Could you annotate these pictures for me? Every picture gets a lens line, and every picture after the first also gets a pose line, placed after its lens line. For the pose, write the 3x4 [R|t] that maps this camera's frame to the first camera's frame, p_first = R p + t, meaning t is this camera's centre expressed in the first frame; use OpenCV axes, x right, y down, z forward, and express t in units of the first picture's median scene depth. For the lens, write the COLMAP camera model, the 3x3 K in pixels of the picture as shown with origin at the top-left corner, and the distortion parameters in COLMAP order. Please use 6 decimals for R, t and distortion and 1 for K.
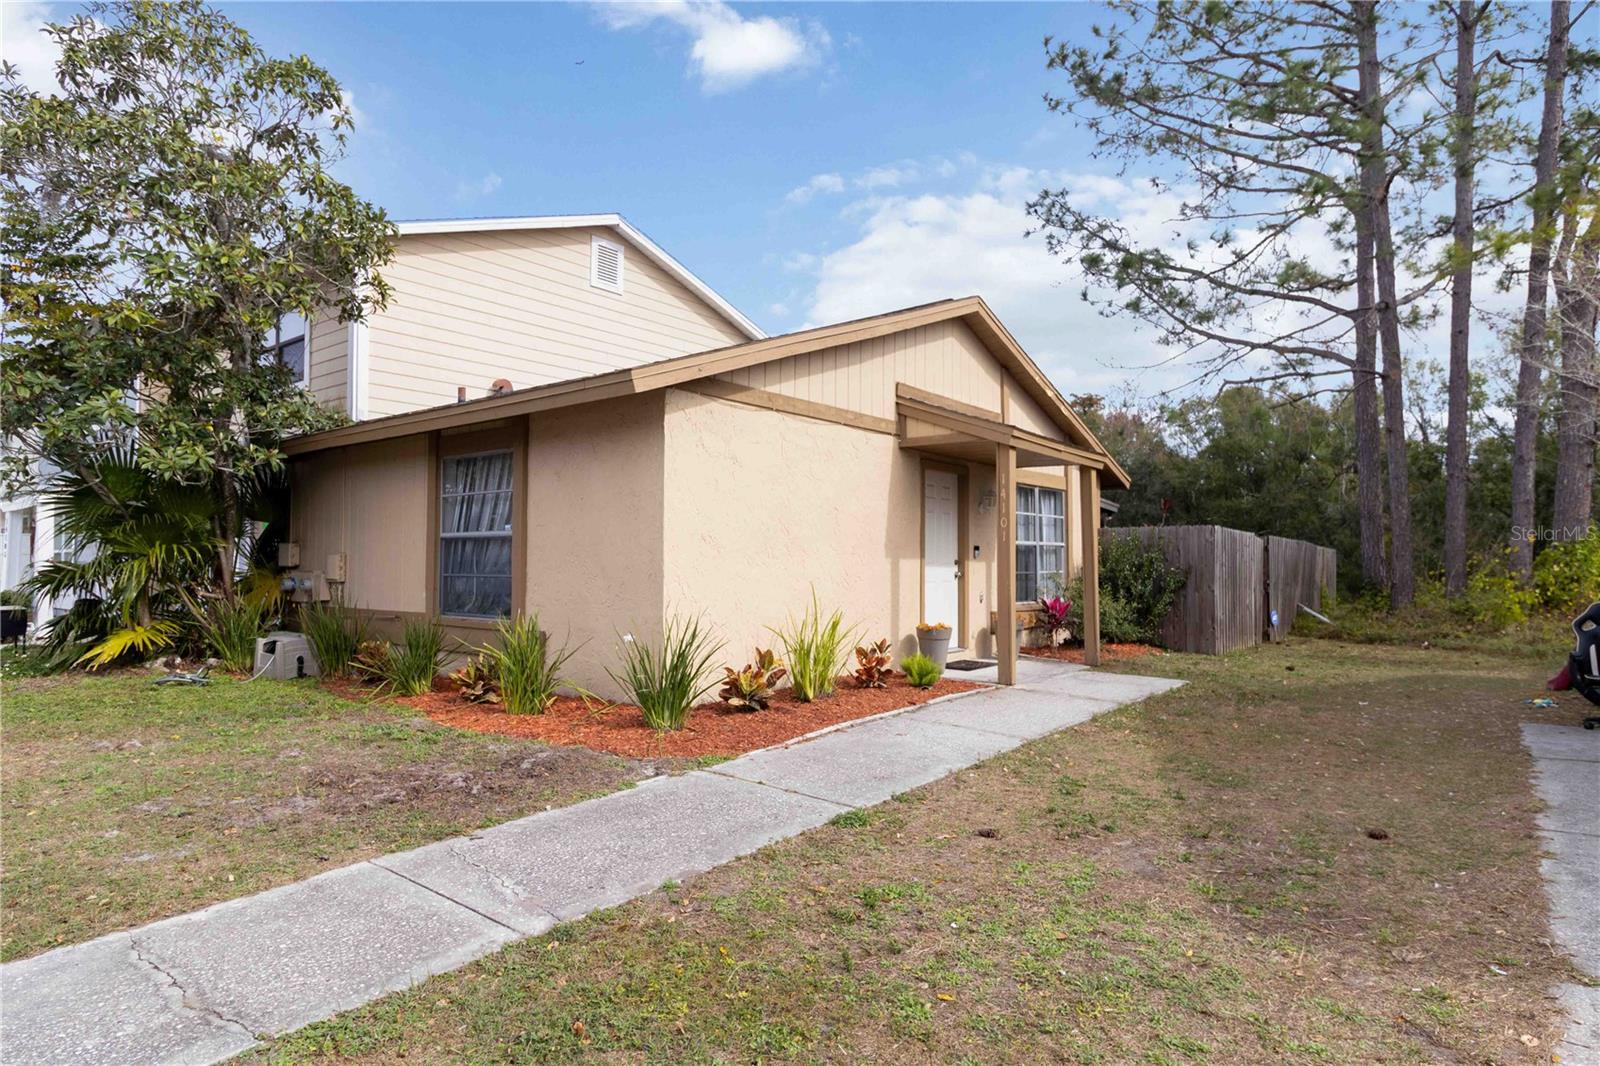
lens RADIAL K [[886.4, 0, 800.0], [0, 886.4, 533.0], [0, 0, 1]] dist [0.000015, -0.000007]
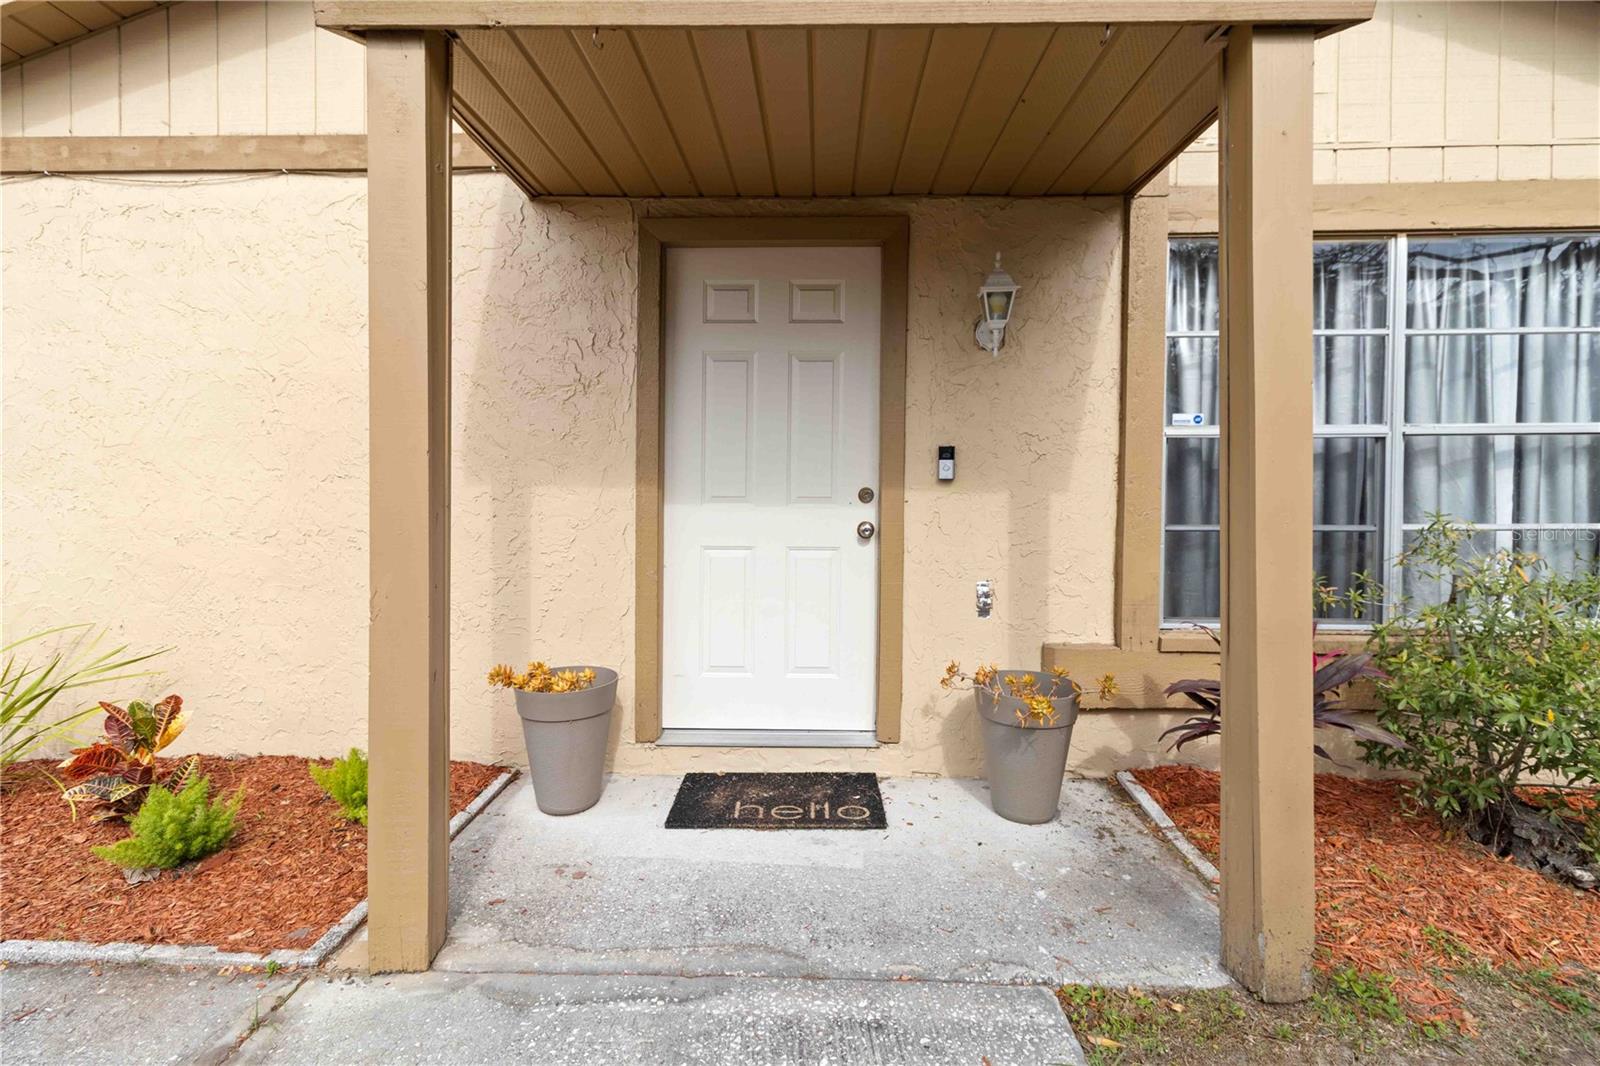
lens RADIAL K [[756.3, 0, 796.2], [0, 756.3, 503.5], [0, 0, 1]] dist [0.000248, 0.000406]
pose [[0.614382, 0.007728, -0.788971, 0.396477], [0.026139, 0.999204, 0.030142, 0.026741], [0.788575, -0.039142, 0.613691, 0.793732]]
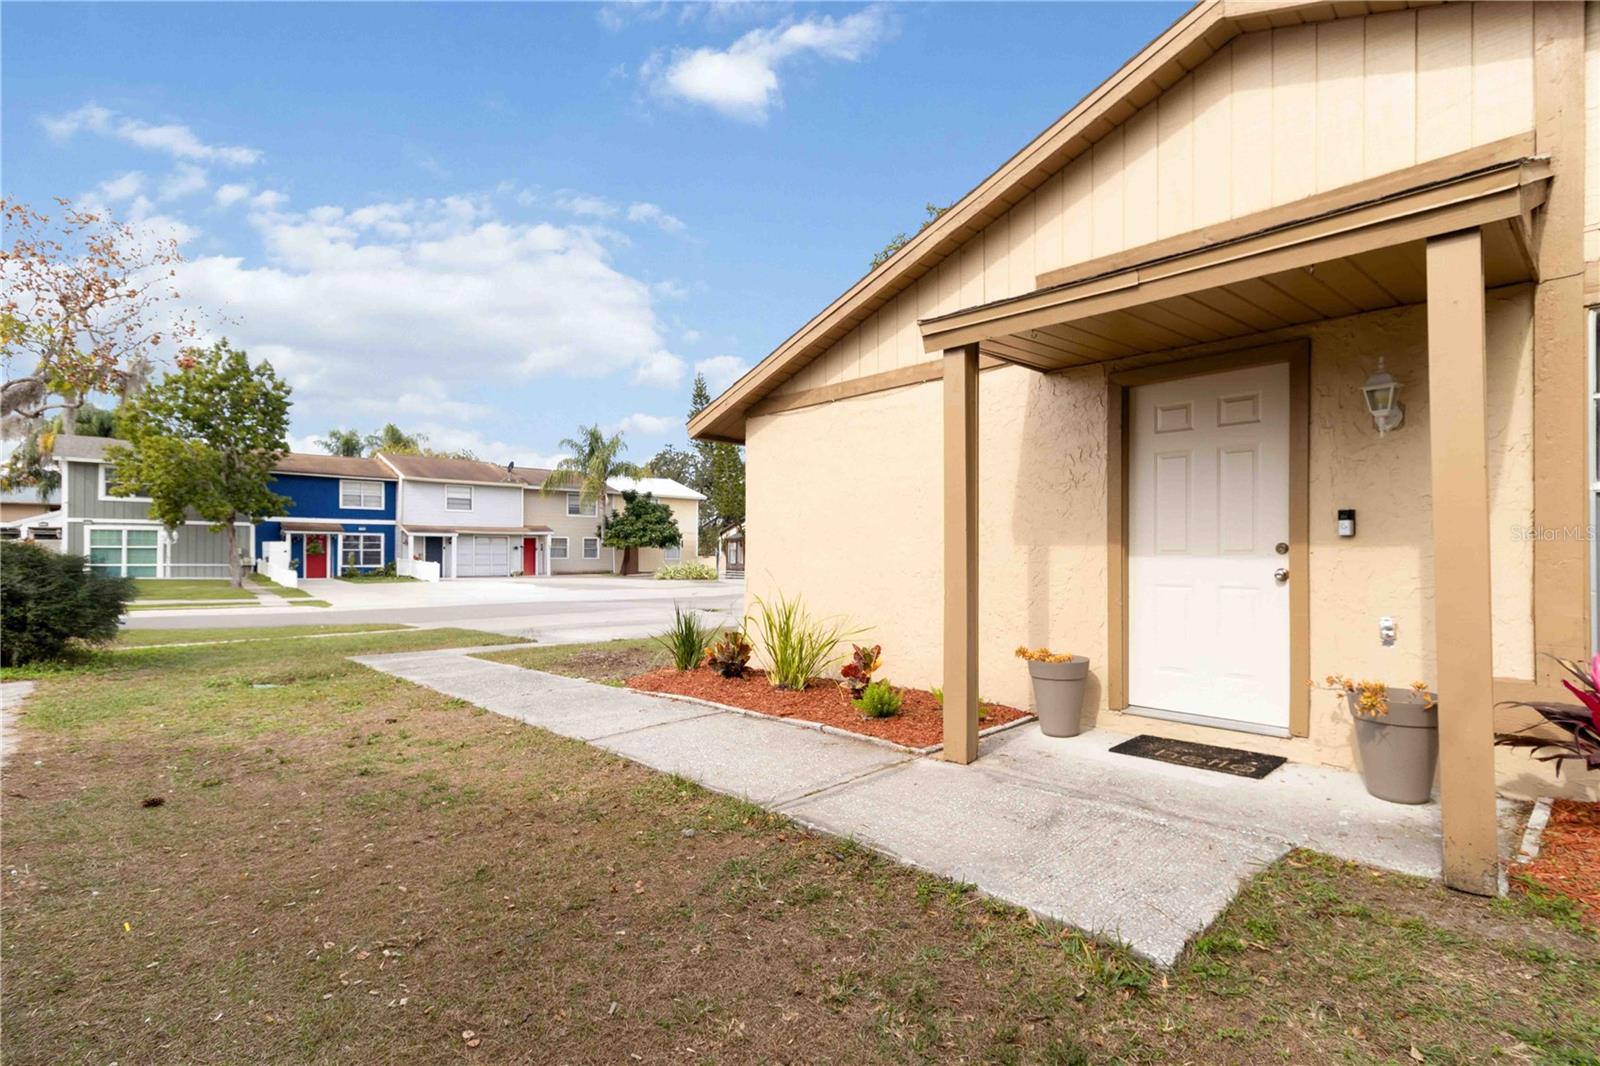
lens RADIAL K [[777.7, 0, 797.1], [0, 777.7, 555.6], [0, 0, 1]] dist [0.000499, 0.000045]
pose [[-0.133299, -0.002750, -0.991072, 0.617176], [0.033710, 0.999405, -0.007307, 0.031288], [0.990502, -0.034383, -0.133127, 0.800897]]
